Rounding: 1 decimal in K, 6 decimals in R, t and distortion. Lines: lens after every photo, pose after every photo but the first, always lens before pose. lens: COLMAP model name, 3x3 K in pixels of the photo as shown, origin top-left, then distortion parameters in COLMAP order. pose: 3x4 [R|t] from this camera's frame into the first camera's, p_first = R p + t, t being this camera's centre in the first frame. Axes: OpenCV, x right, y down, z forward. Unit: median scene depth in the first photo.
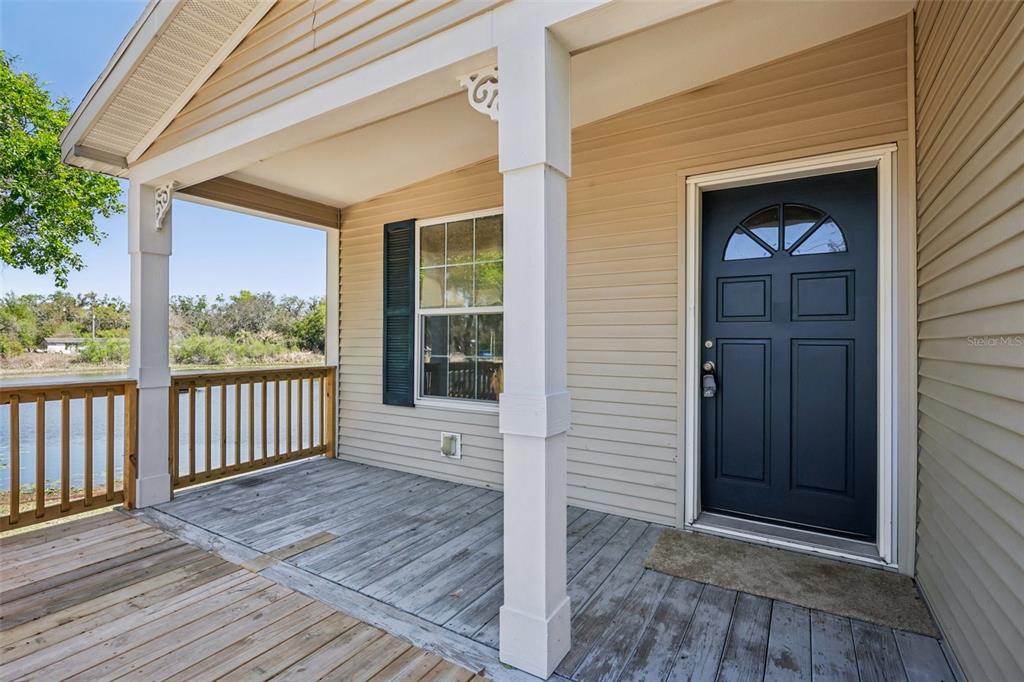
lens RADIAL K [[476.0, 0, 513.0], [0, 476.0, 337.2], [0, 0, 1]] dist [-0.009324, 0.002008]
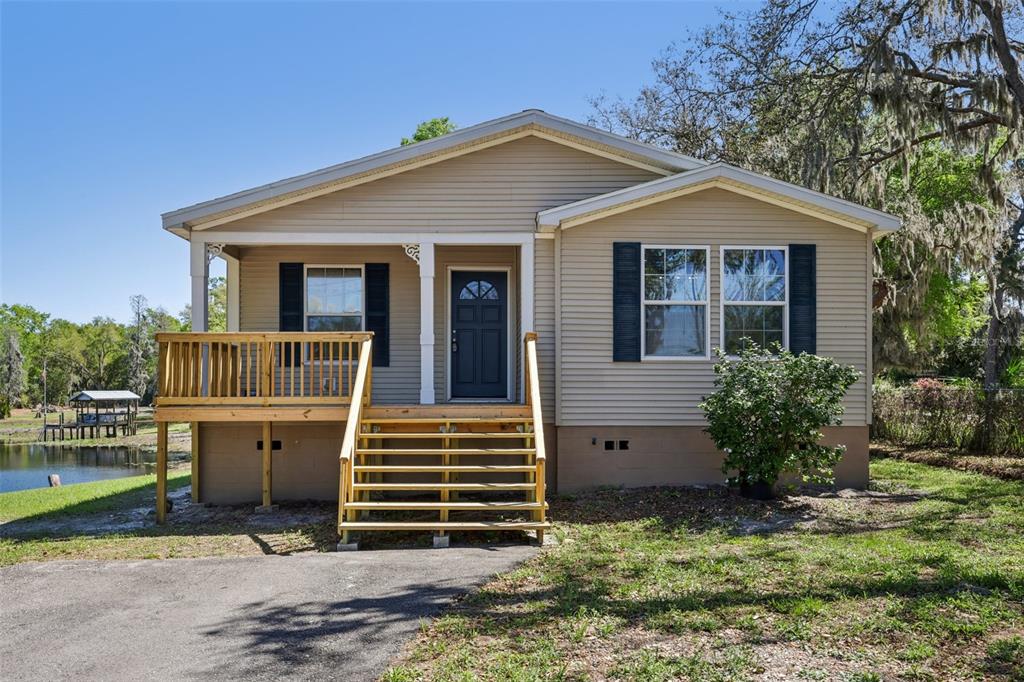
lens RADIAL K [[807.9, 0, 512.2], [0, 807.9, 386.7], [0, 0, 1]] dist [0.004747, -0.007611]
pose [[0.828754, -0.000318, 0.559612, -1.267133], [0.002335, 0.999993, -0.002890, 0.233834], [-0.559608, 0.003702, 0.828749, -1.993860]]
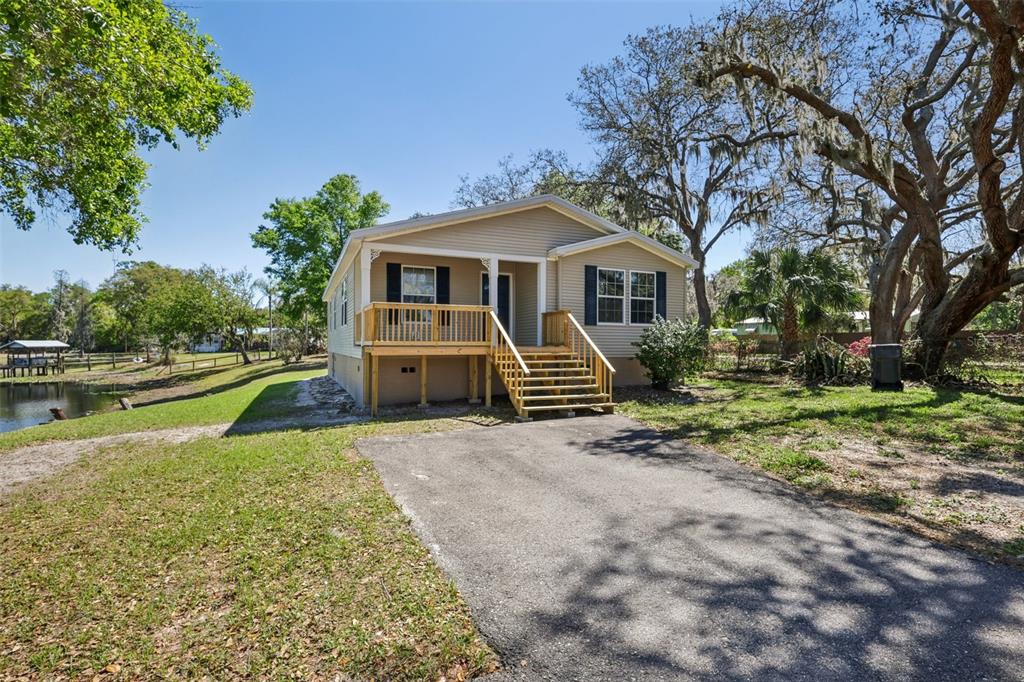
lens RADIAL K [[476.0, 0, 507.8], [0, 476.0, 337.0], [0, 0, 1]] dist [-0.009324, 0.002008]
pose [[0.571470, 0.011128, 0.820547, -2.340784], [-0.003193, 0.999931, -0.011337, 0.259249], [-0.820617, 0.003858, 0.571466, -1.339175]]
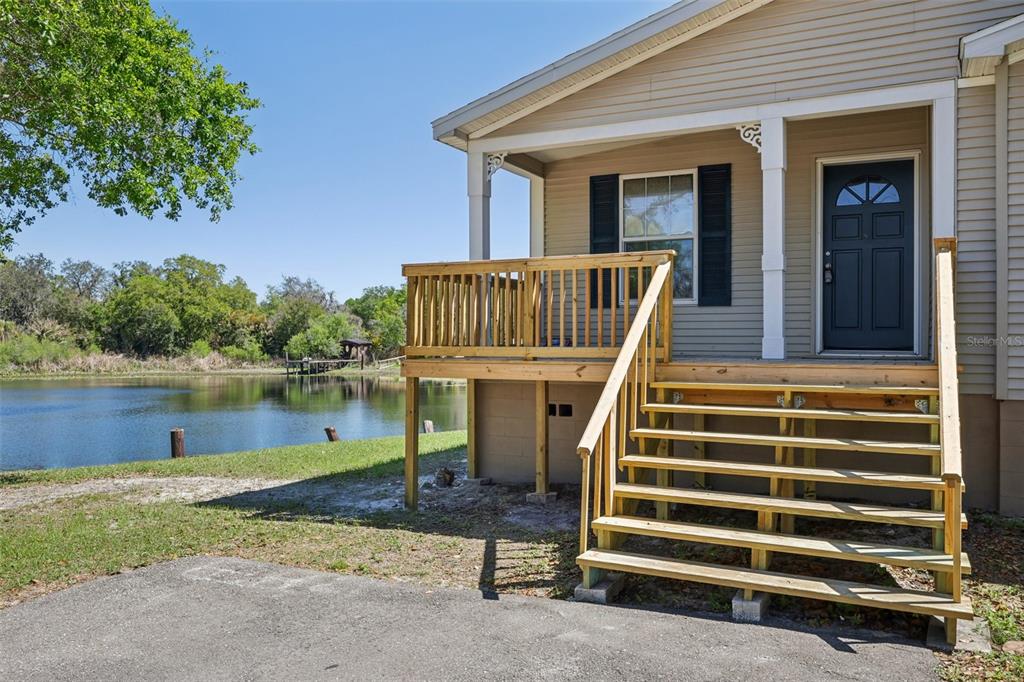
lens RADIAL K [[807.9, 0, 508.5], [0, 807.9, 339.2], [0, 0, 1]] dist [0.004747, -0.007611]
pose [[0.995960, 0.000144, 0.089795, -0.741573], [-0.000226, 1.000000, 0.000908, 0.236609], [-0.089795, -0.000925, 0.995960, -1.343970]]
